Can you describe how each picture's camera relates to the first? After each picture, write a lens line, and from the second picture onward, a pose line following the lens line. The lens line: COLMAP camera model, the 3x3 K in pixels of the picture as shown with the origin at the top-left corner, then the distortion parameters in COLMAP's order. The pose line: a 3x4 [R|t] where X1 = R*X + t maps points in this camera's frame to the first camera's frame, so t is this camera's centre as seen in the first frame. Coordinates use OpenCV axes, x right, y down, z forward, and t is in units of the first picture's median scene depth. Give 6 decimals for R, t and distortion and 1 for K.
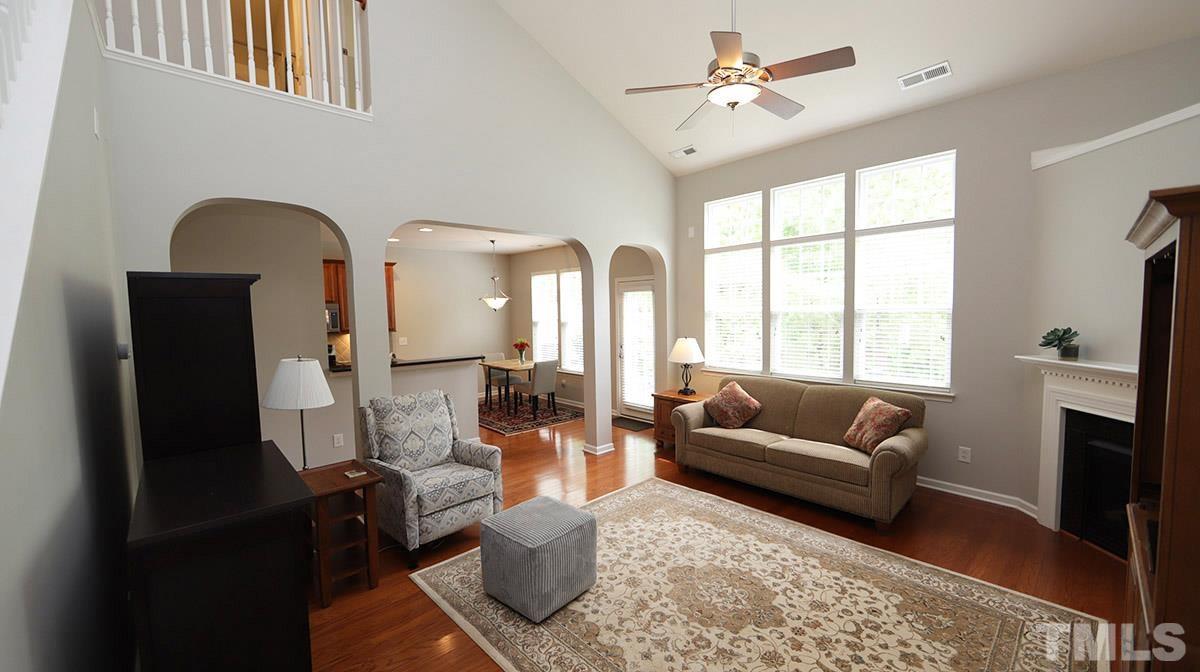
lens RADIAL K [[469.6, 0, 602.3], [0, 469.6, 338.9], [0, 0, 1]] dist [0.000383, 0.000369]
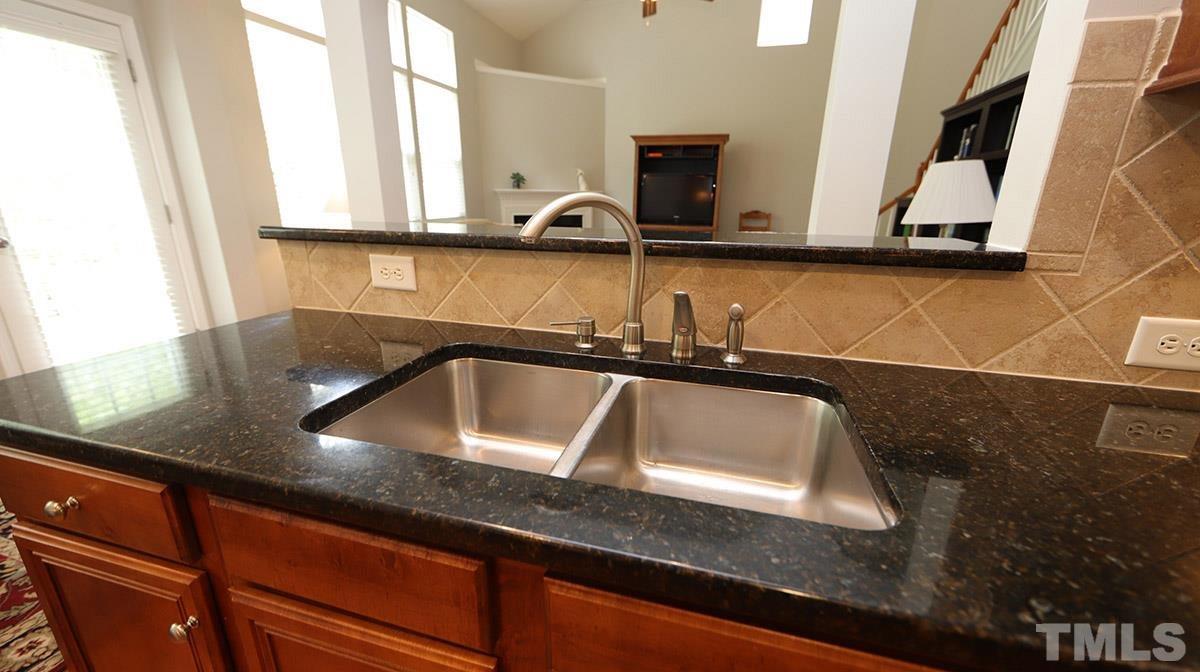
lens RADIAL K [[469.6, 0, 602.3], [0, 469.6, 338.9], [0, 0, 1]] dist [0.000383, 0.000369]
pose [[-0.528235, -0.238269, 0.814982, -0.879816], [0.052704, 0.948769, 0.311544, 0.040956], [-0.847461, 0.207521, -0.488615, 1.643678]]
